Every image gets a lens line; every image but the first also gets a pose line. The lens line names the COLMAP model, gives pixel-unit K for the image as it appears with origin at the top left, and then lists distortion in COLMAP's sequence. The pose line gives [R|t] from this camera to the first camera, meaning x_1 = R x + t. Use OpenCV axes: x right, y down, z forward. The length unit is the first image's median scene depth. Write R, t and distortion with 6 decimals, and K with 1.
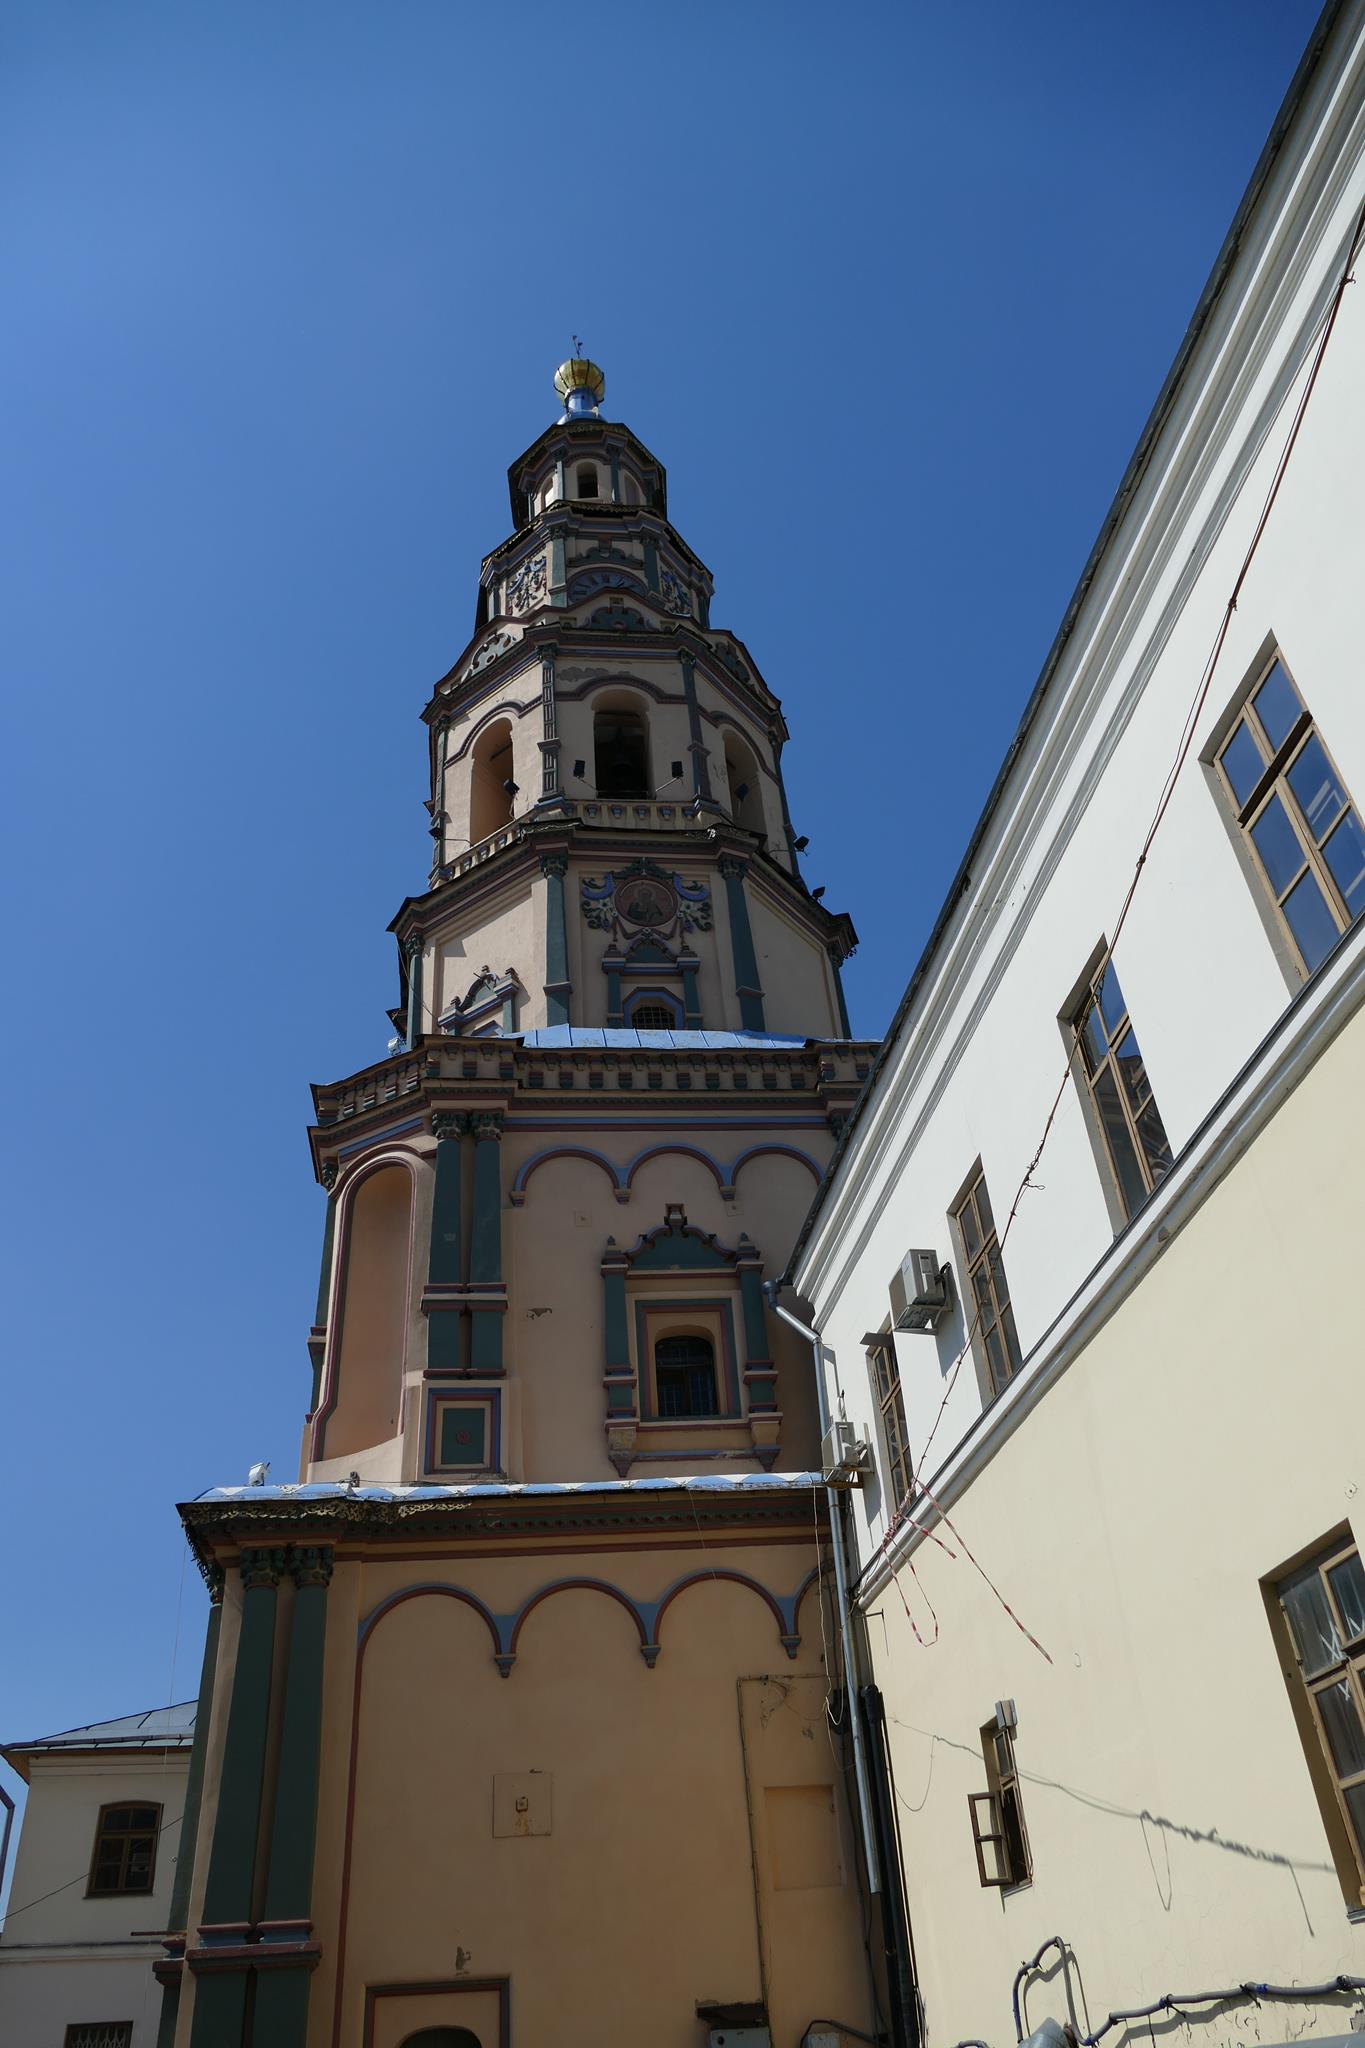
lens RADIAL K [[1505.4, 0, 682.5], [0, 1505.4, 1024.0], [0, 0, 1]] dist [0.027501, -0.053080]
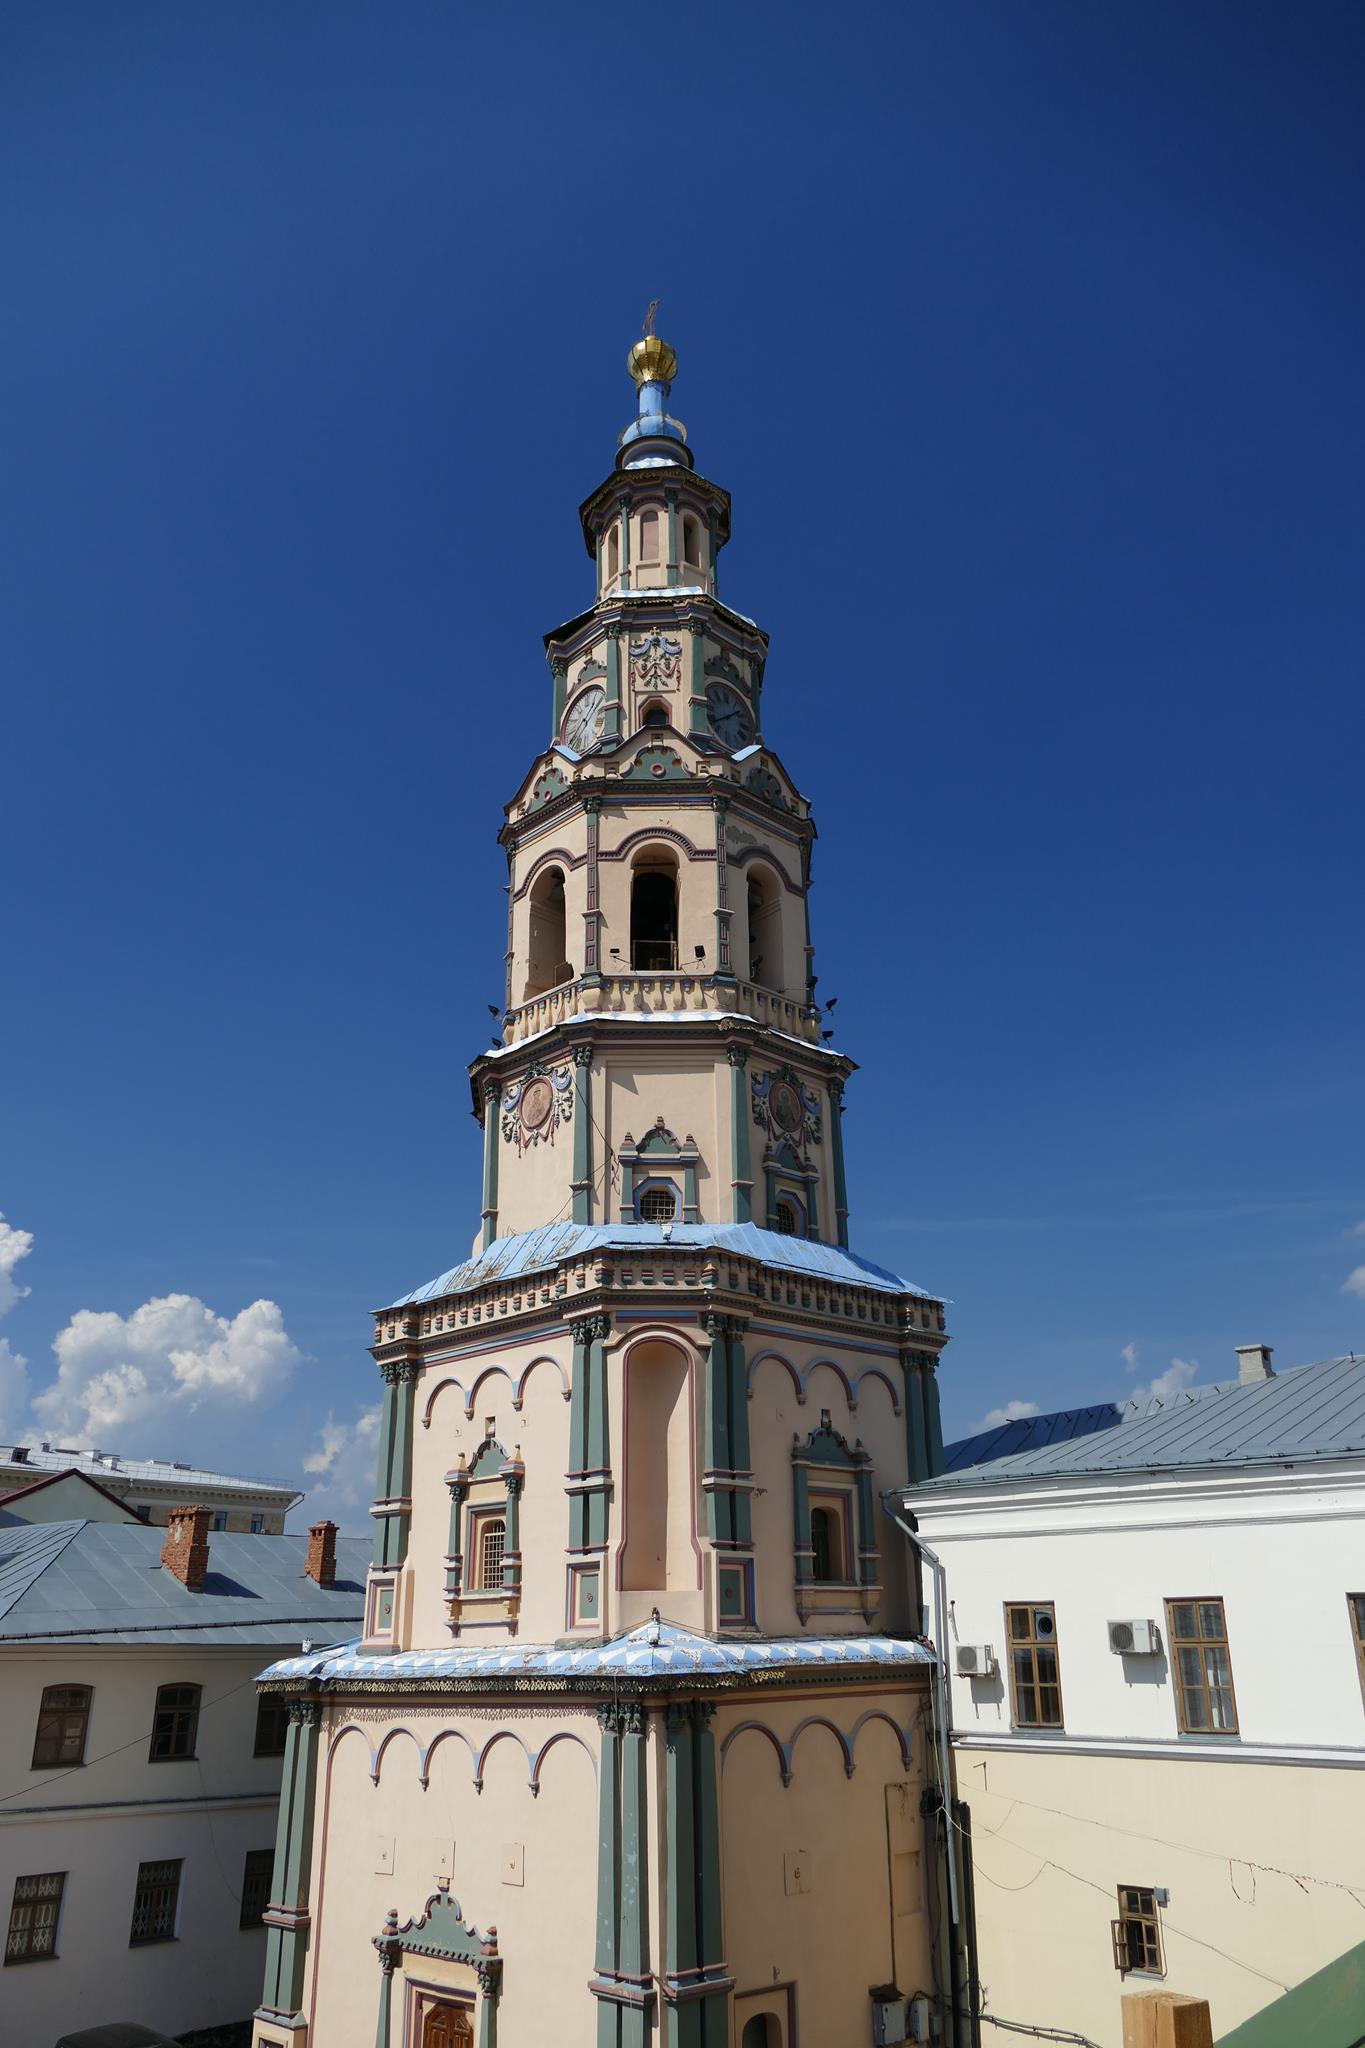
lens RADIAL K [[1527.4, 0, 682.5], [0, 1527.4, 1024.0], [0, 0, 1]] dist [0.000262, 0.001826]
pose [[0.777639, 0.284917, 0.560446, -1.006253], [-0.416109, 0.901485, 0.119072, -0.315672], [-0.471308, -0.325801, 0.819587, 0.027968]]
